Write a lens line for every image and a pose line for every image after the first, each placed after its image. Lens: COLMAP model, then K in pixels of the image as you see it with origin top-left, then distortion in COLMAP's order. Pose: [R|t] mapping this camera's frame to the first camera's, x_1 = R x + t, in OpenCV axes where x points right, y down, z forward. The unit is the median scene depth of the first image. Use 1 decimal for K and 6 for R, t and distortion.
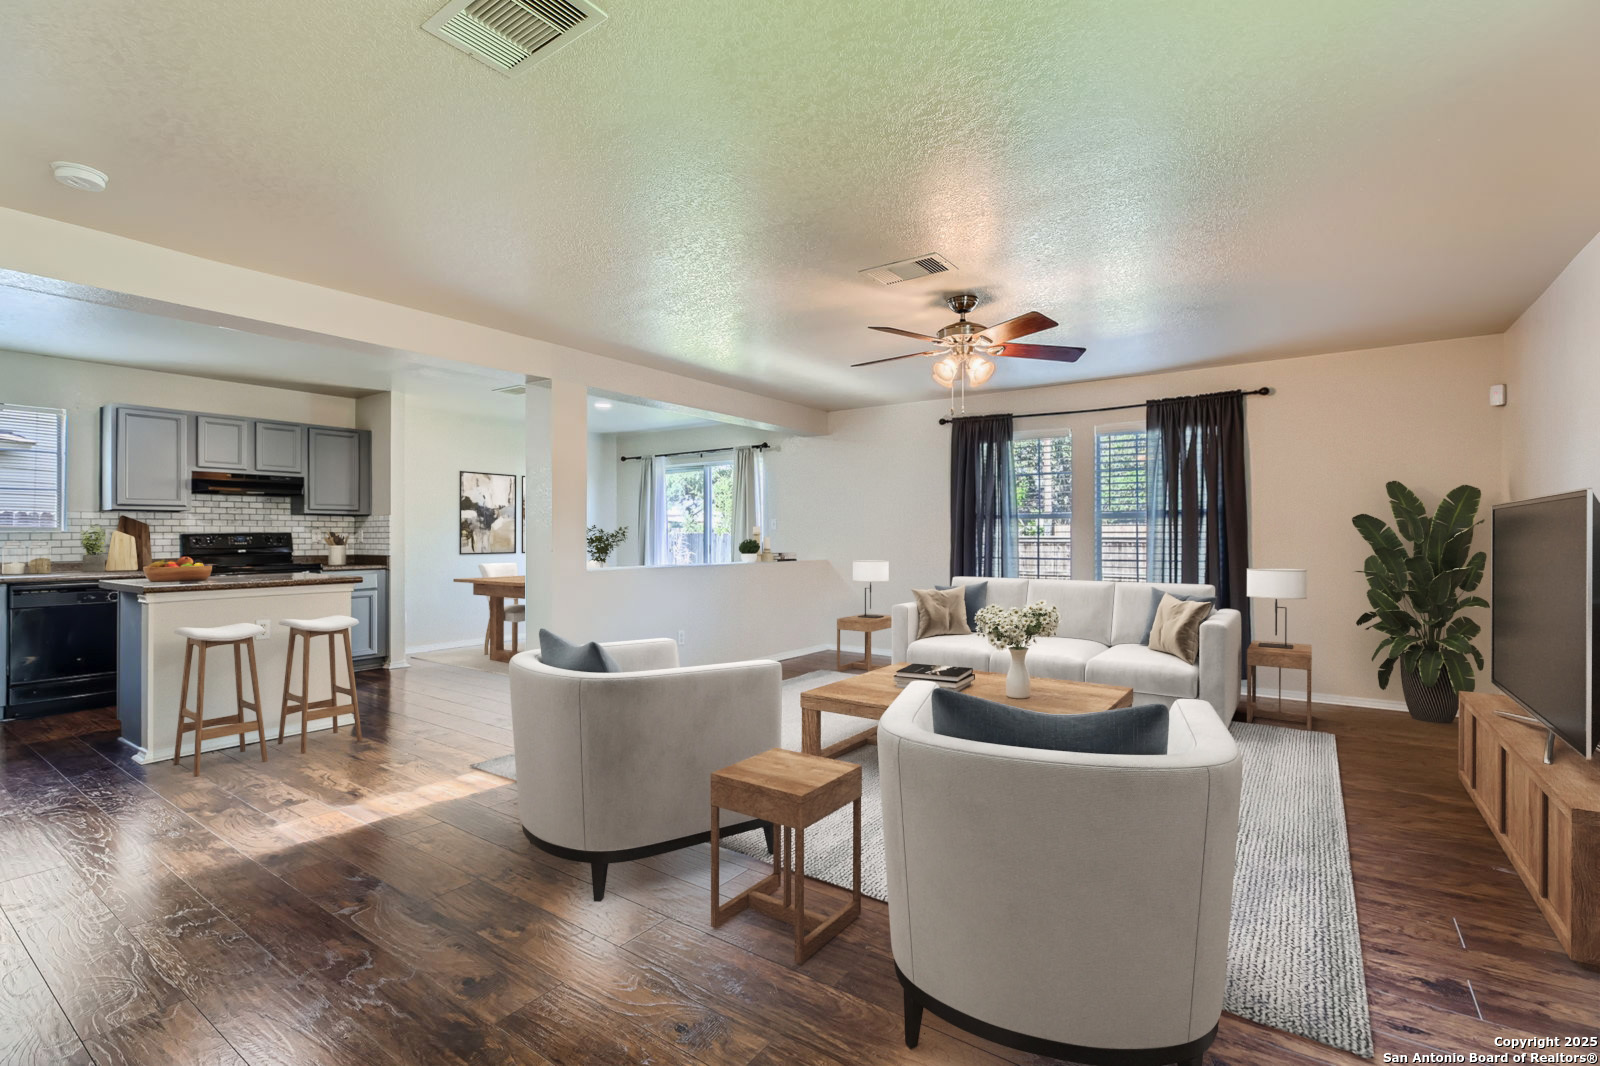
lens RADIAL K [[729.9, 0, 808.3], [0, 729.9, 524.3], [0, 0, 1]] dist [-0.005799, 0.000342]
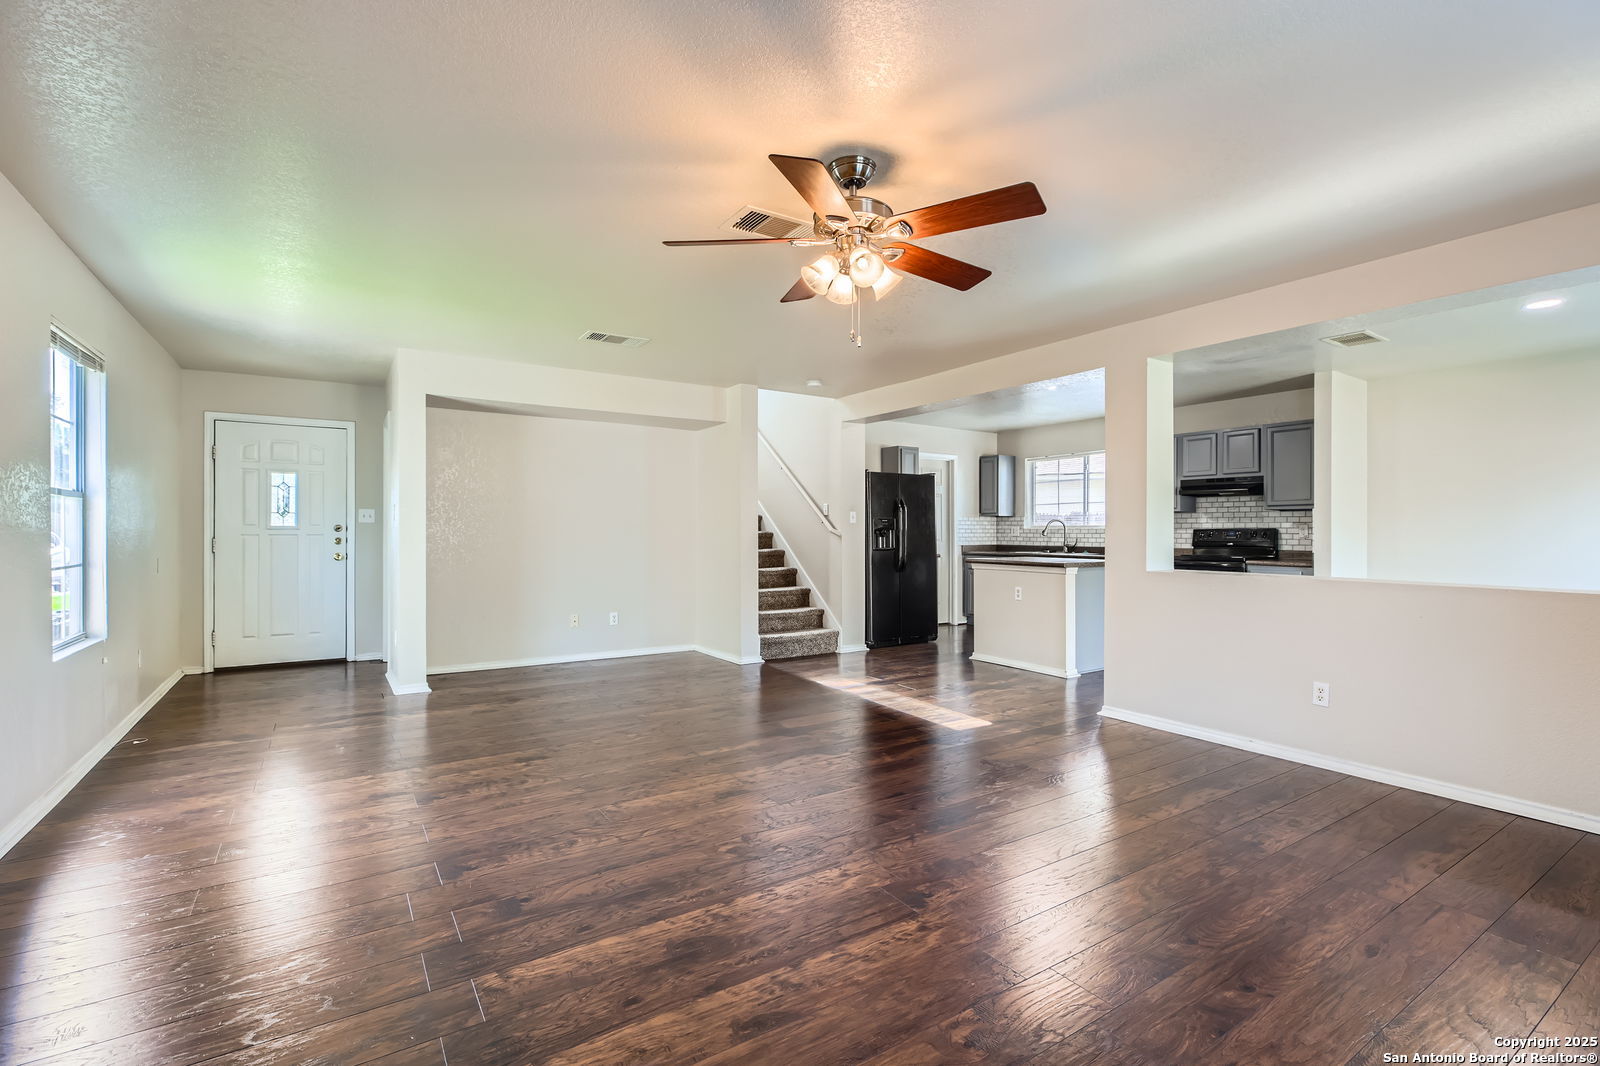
lens RADIAL K [[729.9, 0, 800.2], [0, 729.9, 530.7], [0, 0, 1]] dist [-0.005799, 0.000342]
pose [[-0.373986, 0.000028, -0.927434, 0.541038], [0.011360, 0.999925, -0.004550, 0.012434], [0.927365, -0.012237, -0.373958, 0.778605]]
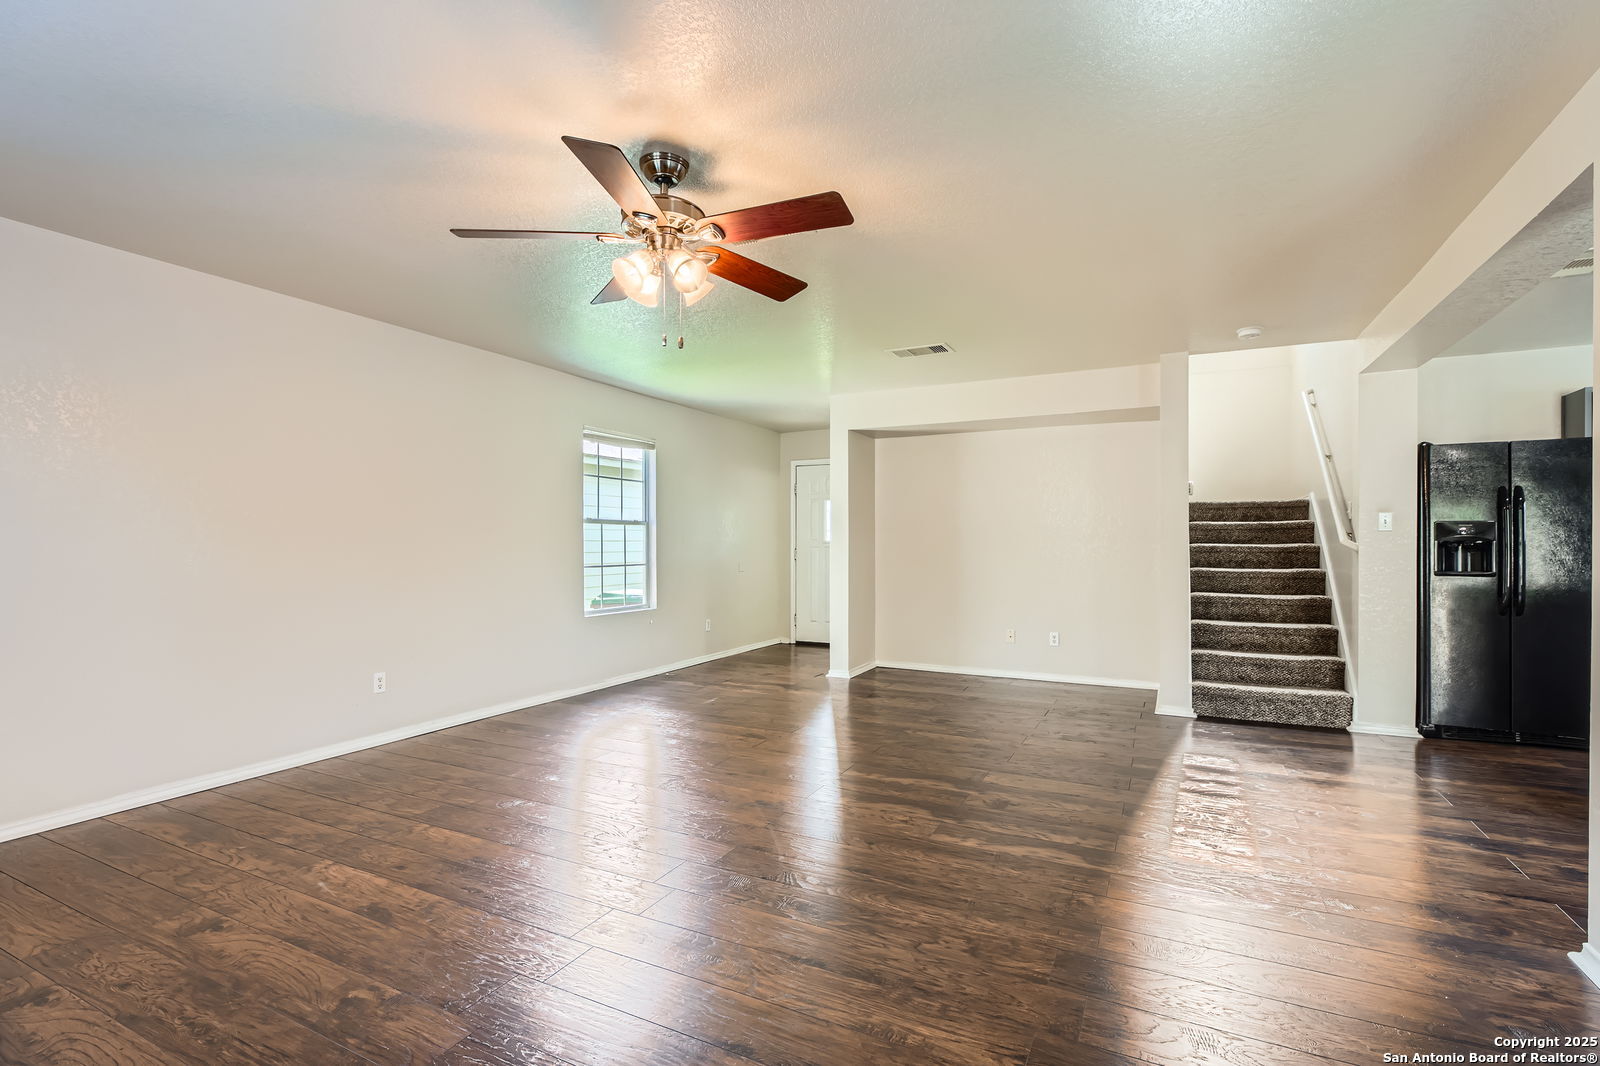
lens RADIAL K [[729.9, 0, 797.4], [0, 729.9, 550.0], [0, 0, 1]] dist [-0.005799, 0.000342]
pose [[-0.990598, 0.003005, -0.136771, 0.119754], [0.003581, 0.999986, -0.003966, 0.016171], [0.136757, -0.004419, -0.990595, 1.061042]]
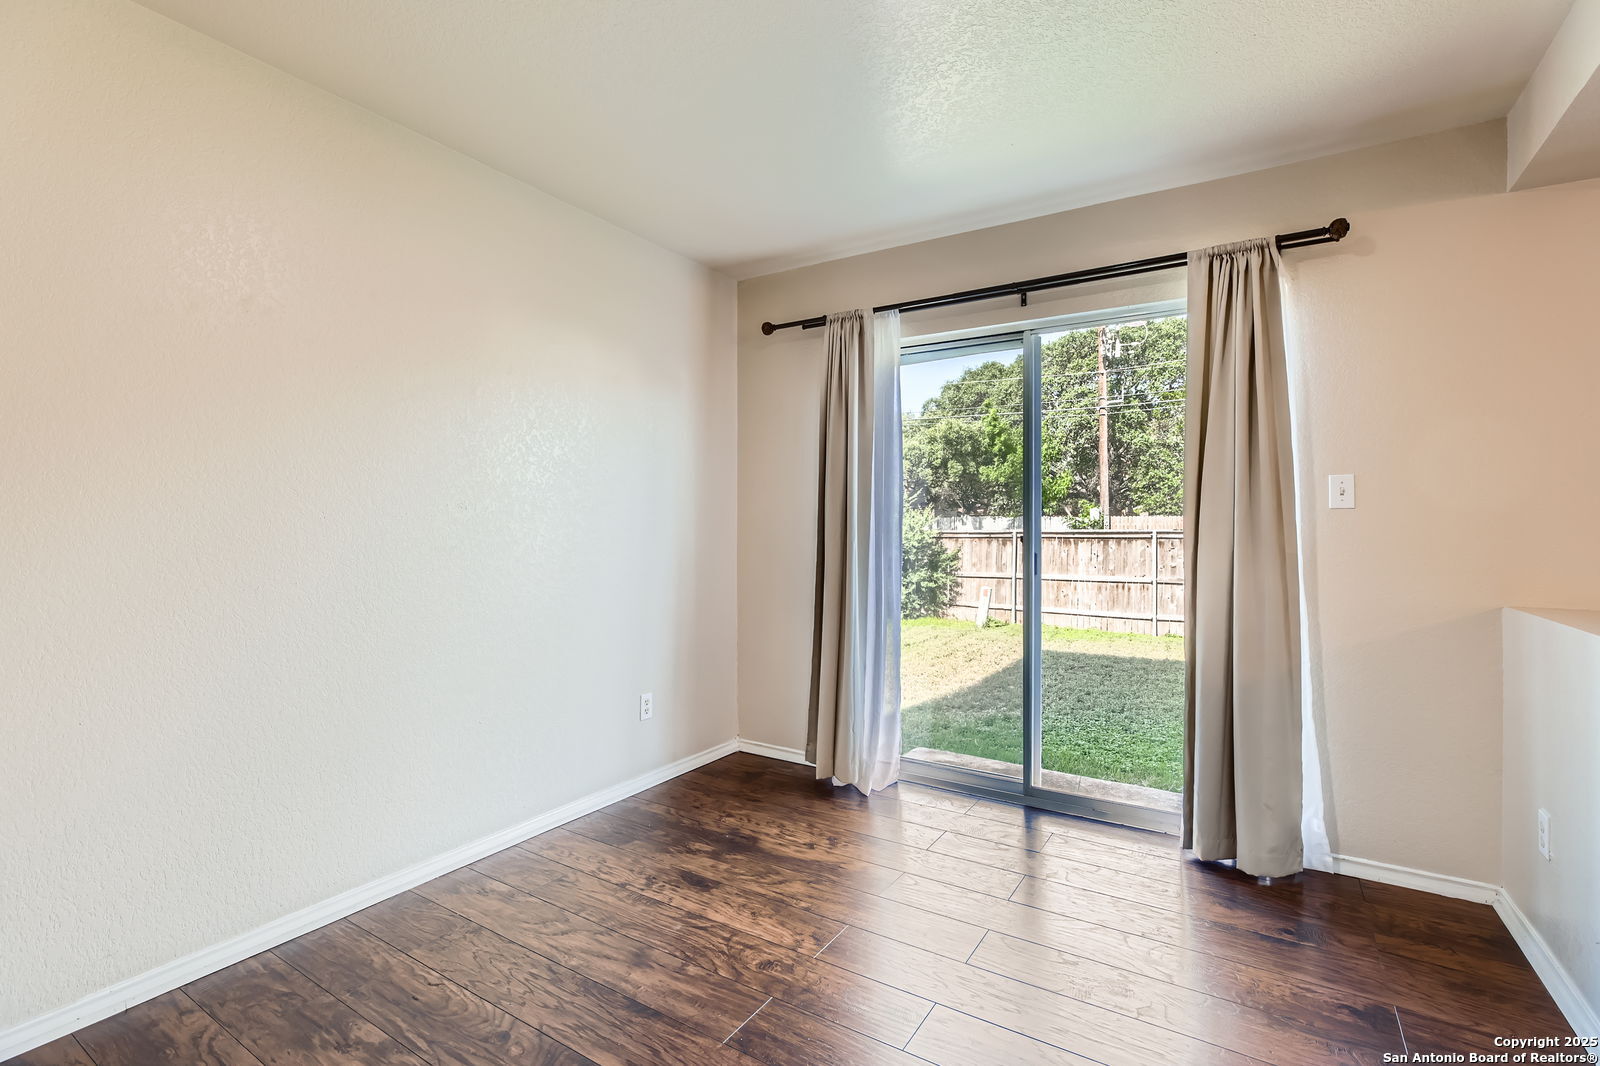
lens RADIAL K [[729.9, 0, 798.3], [0, 729.9, 523.1], [0, 0, 1]] dist [-0.005799, 0.000342]
pose [[0.999013, 0.007733, 0.043739, -0.378276], [-0.008172, 0.999918, 0.009849, 0.015207], [-0.043659, -0.010197, 0.998994, 0.909839]]
